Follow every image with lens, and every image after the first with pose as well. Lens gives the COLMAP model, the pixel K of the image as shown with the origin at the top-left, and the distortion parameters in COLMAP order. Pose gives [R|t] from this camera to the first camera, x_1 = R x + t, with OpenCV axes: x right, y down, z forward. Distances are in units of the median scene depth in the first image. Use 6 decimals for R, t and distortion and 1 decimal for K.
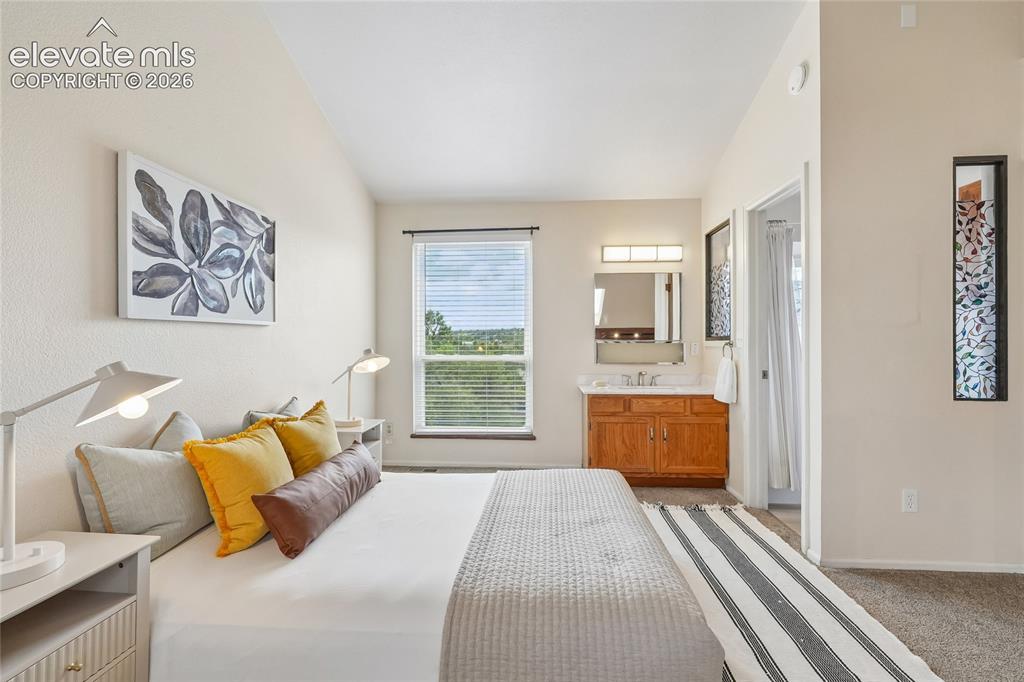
lens RADIAL K [[443.0, 0, 514.4], [0, 443.0, 340.0], [0, 0, 1]] dist [-0.006236, 0.003468]
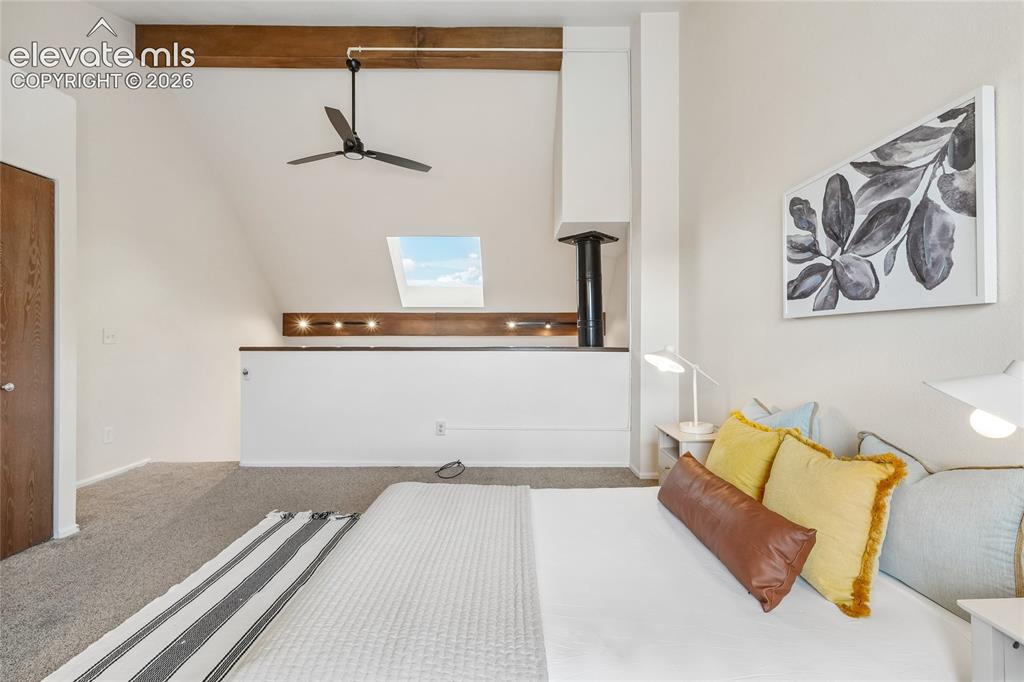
lens RADIAL K [[443.0, 0, 510.6], [0, 443.0, 339.4], [0, 0, 1]] dist [-0.006236, 0.003468]
pose [[-0.997610, -0.003078, -0.069032, 0.025144], [-0.003125, 0.999995, 0.000566, 0.010626], [0.069030, 0.000781, -0.997614, 1.630177]]
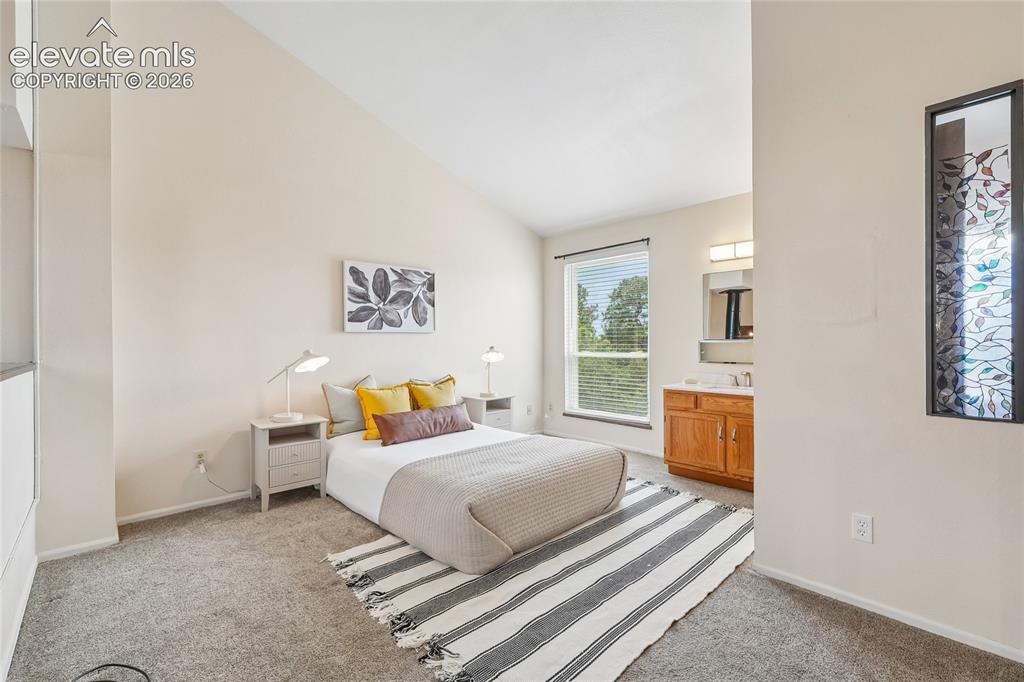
lens RADIAL K [[443.0, 0, 519.1], [0, 443.0, 340.0], [0, 0, 1]] dist [-0.006236, 0.003468]
pose [[0.739110, -0.003954, -0.673573, 0.979685], [0.005869, 0.999983, 0.000570, -0.002657], [0.673559, -0.004374, 0.739120, -0.074996]]
